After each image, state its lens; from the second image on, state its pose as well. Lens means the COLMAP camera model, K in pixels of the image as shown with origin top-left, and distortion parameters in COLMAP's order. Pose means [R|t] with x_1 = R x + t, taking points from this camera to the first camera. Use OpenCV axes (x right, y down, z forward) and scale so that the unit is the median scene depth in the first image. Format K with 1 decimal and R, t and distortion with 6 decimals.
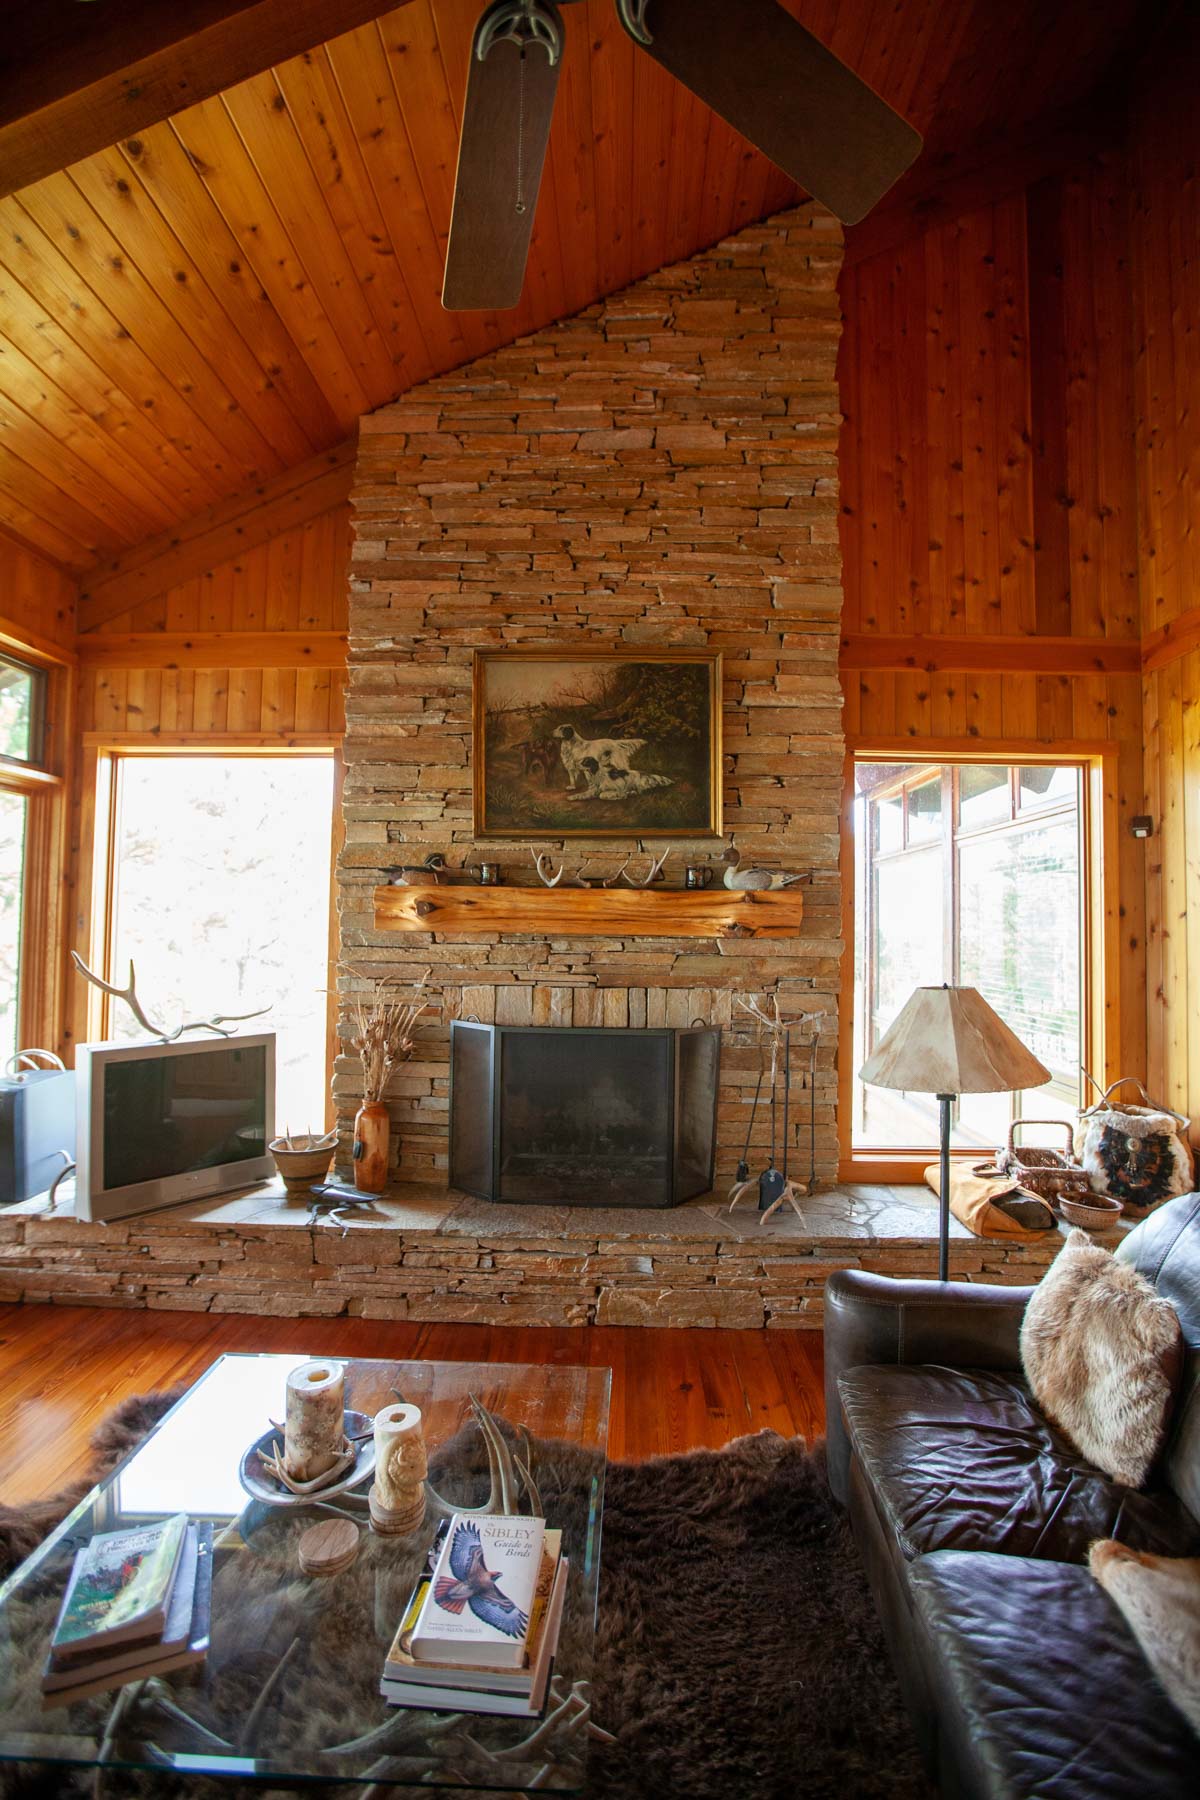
lens RADIAL K [[818.0, 0, 599.9], [0, 818.0, 894.9], [0, 0, 1]] dist [-0.064890, 0.030029]
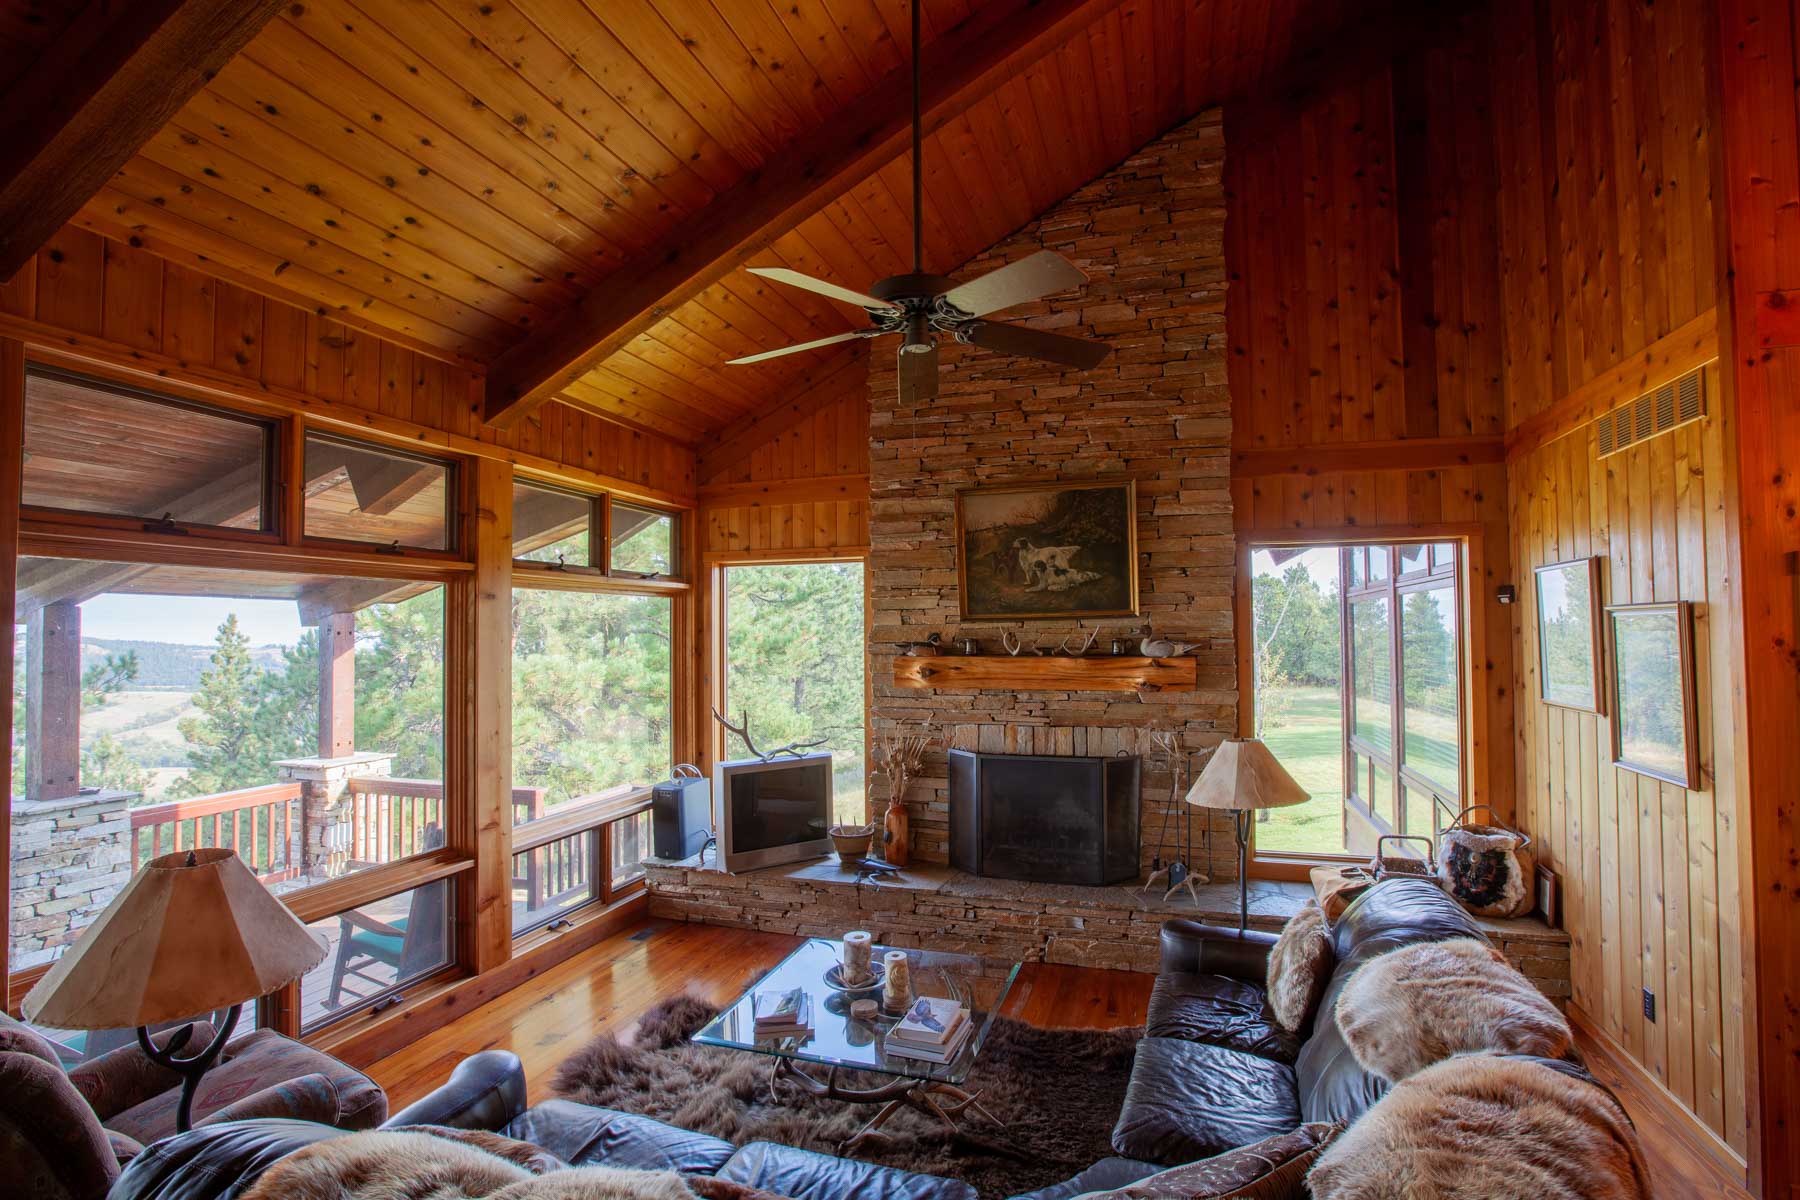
lens RADIAL K [[830.3, 0, 907.4], [0, 830.3, 604.6], [0, 0, 1]] dist [-0.068645, 0.030440]
pose [[0.960856, -0.030262, -0.275390, 0.155437], [0.031450, 0.999505, -0.000102, -0.100098], [0.275257, -0.008563, 0.961333, -0.410159]]
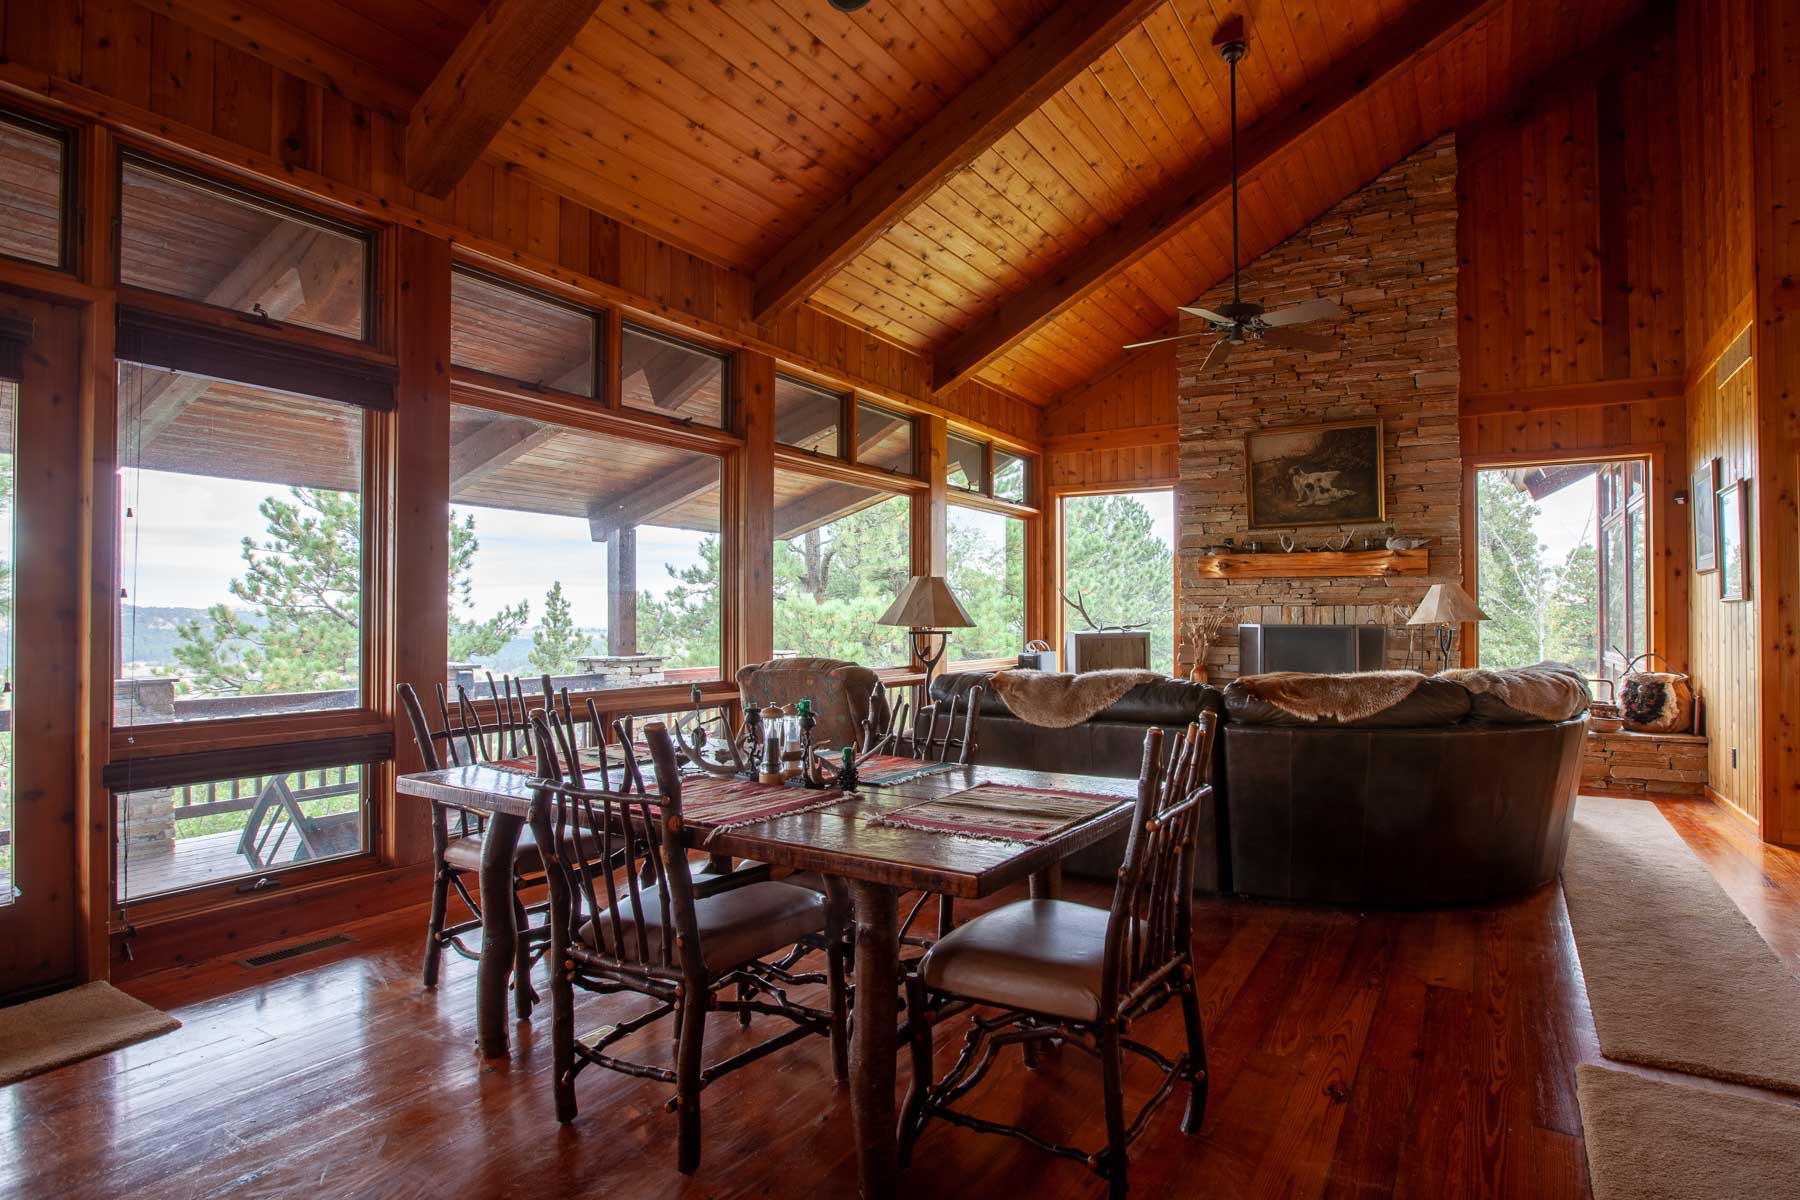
lens RADIAL K [[894.7, 0, 990.2], [0, 894.7, 605.4], [0, 0, 1]] dist [-0.067785, 0.038711]
pose [[0.888587, -0.020016, -0.458271, 0.261539], [0.030330, 0.999425, 0.015158, 0.058970], [0.457705, -0.027369, 0.888683, -1.138363]]
